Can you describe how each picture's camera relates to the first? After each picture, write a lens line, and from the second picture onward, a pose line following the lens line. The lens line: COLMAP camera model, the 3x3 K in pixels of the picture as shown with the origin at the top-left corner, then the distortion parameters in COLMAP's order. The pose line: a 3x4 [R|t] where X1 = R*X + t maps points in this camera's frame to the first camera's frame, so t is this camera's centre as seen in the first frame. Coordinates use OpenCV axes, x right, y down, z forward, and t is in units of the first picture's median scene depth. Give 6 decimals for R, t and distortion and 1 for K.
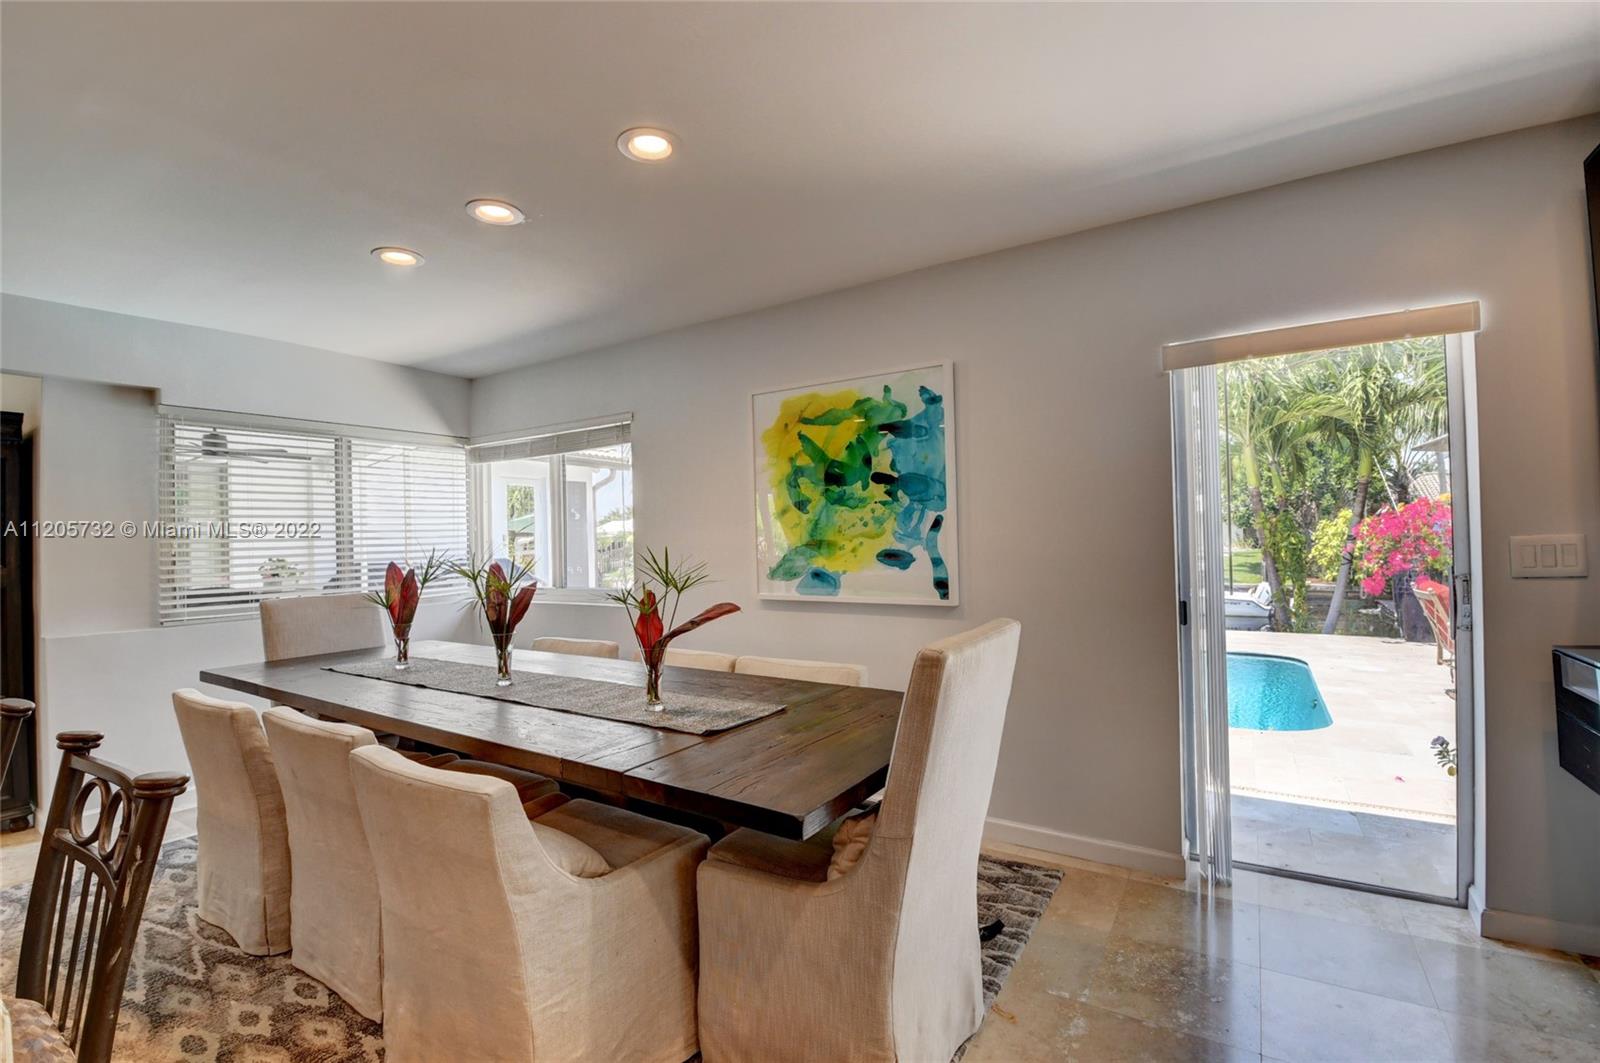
lens RADIAL K [[715.5, 0, 803.1], [0, 715.5, 536.0], [0, 0, 1]] dist [0.001645, -0.014954]
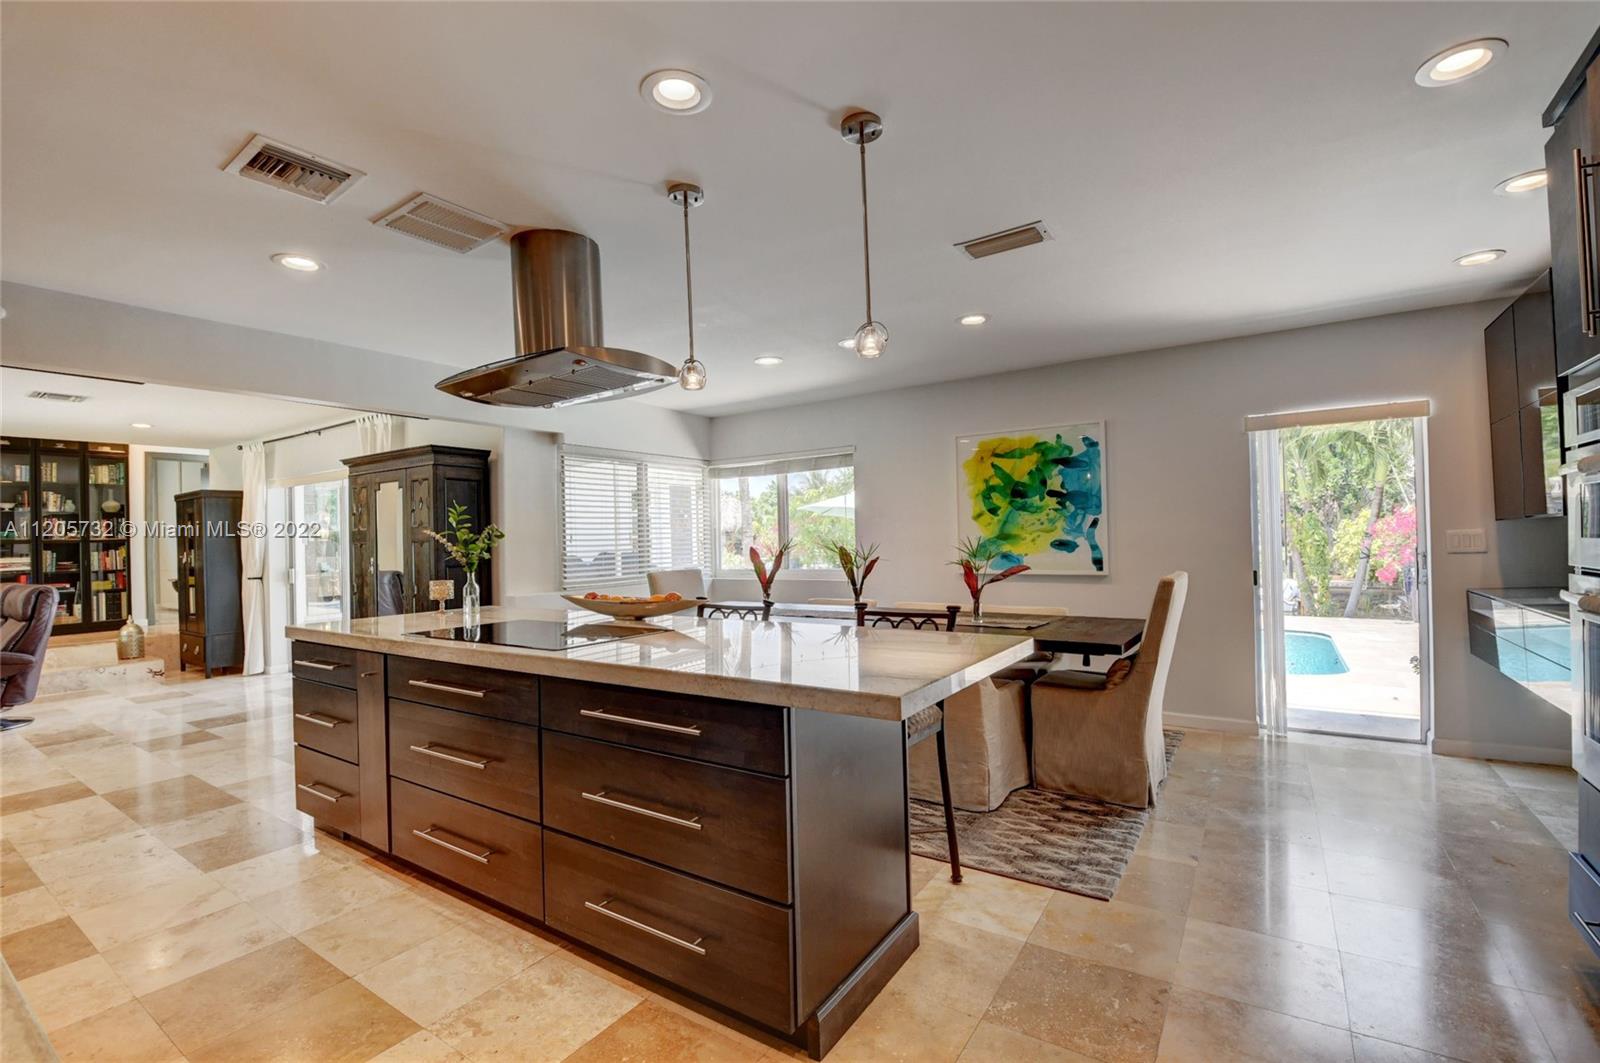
lens RADIAL K [[715.5, 0, 802.6], [0, 715.5, 536.4], [0, 0, 1]] dist [0.001645, -0.014954]
pose [[0.999789, 0.000800, -0.020526, -0.389904], [-0.000753, 0.999997, 0.002279, 0.008276], [0.020528, -0.002263, 0.999787, -0.543410]]
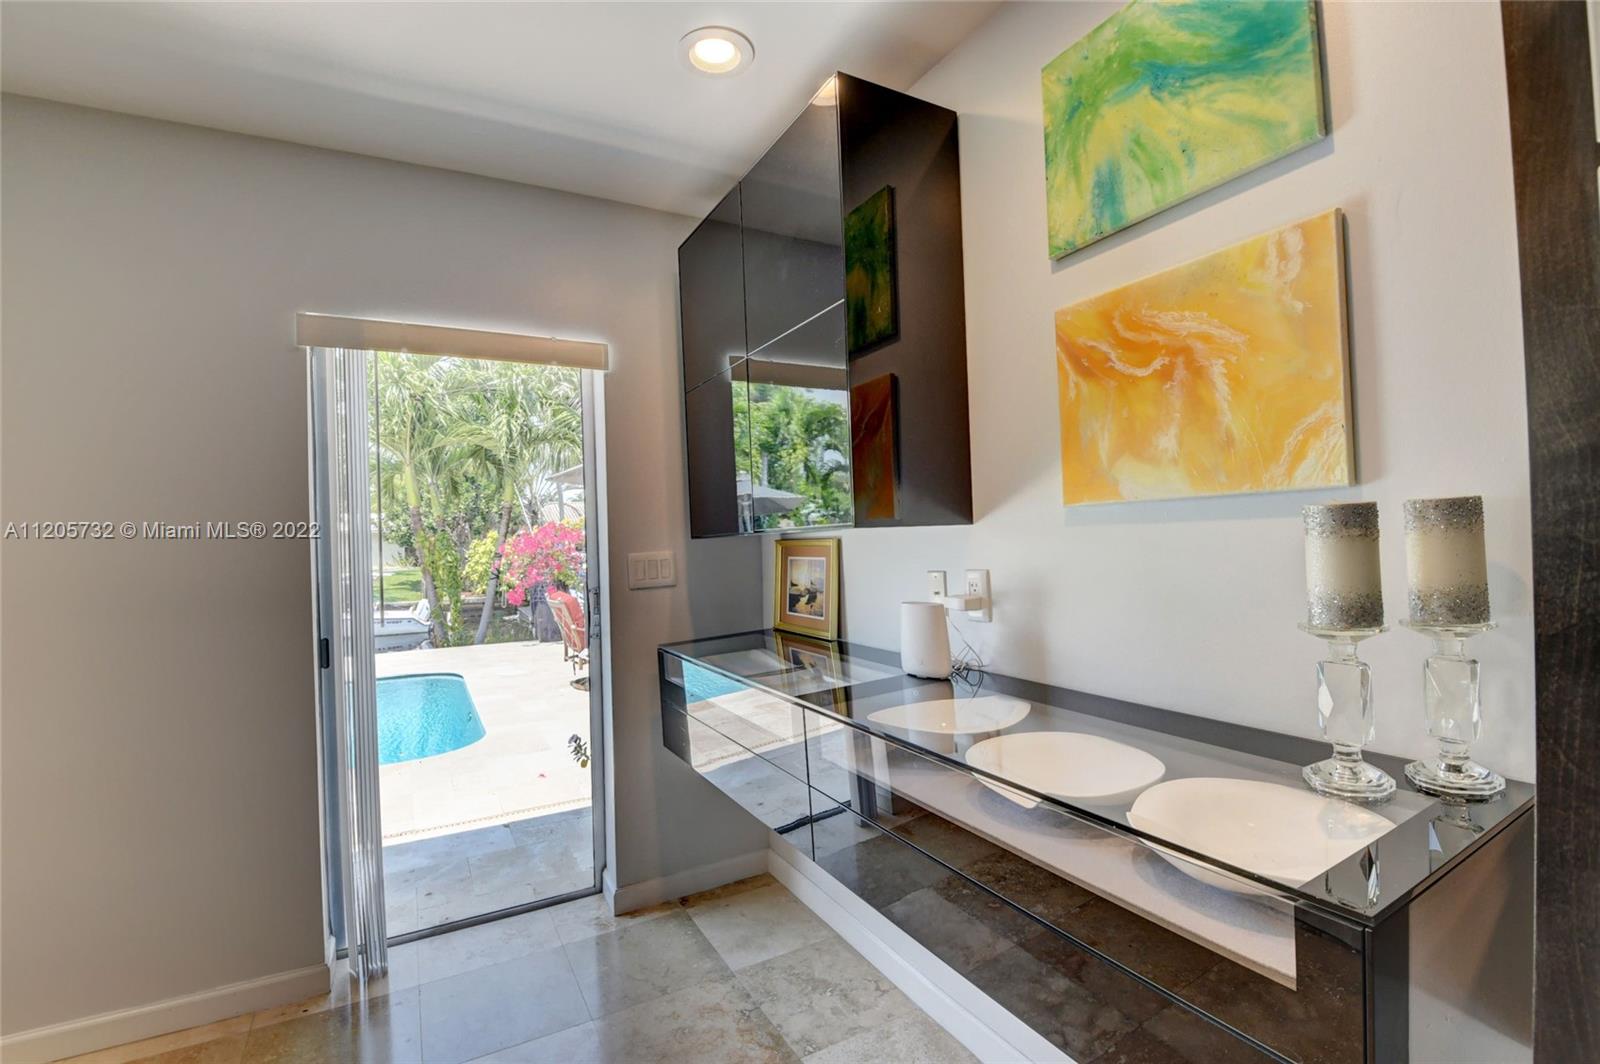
lens RADIAL K [[715.5, 0, 799.2], [0, 715.5, 529.6], [0, 0, 1]] dist [0.001645, -0.014954]
pose [[0.492227, 0.018125, 0.870278, 0.077509], [0.012939, 0.999520, -0.028135, -0.001338], [-0.870371, 0.025109, 0.491757, 0.114863]]
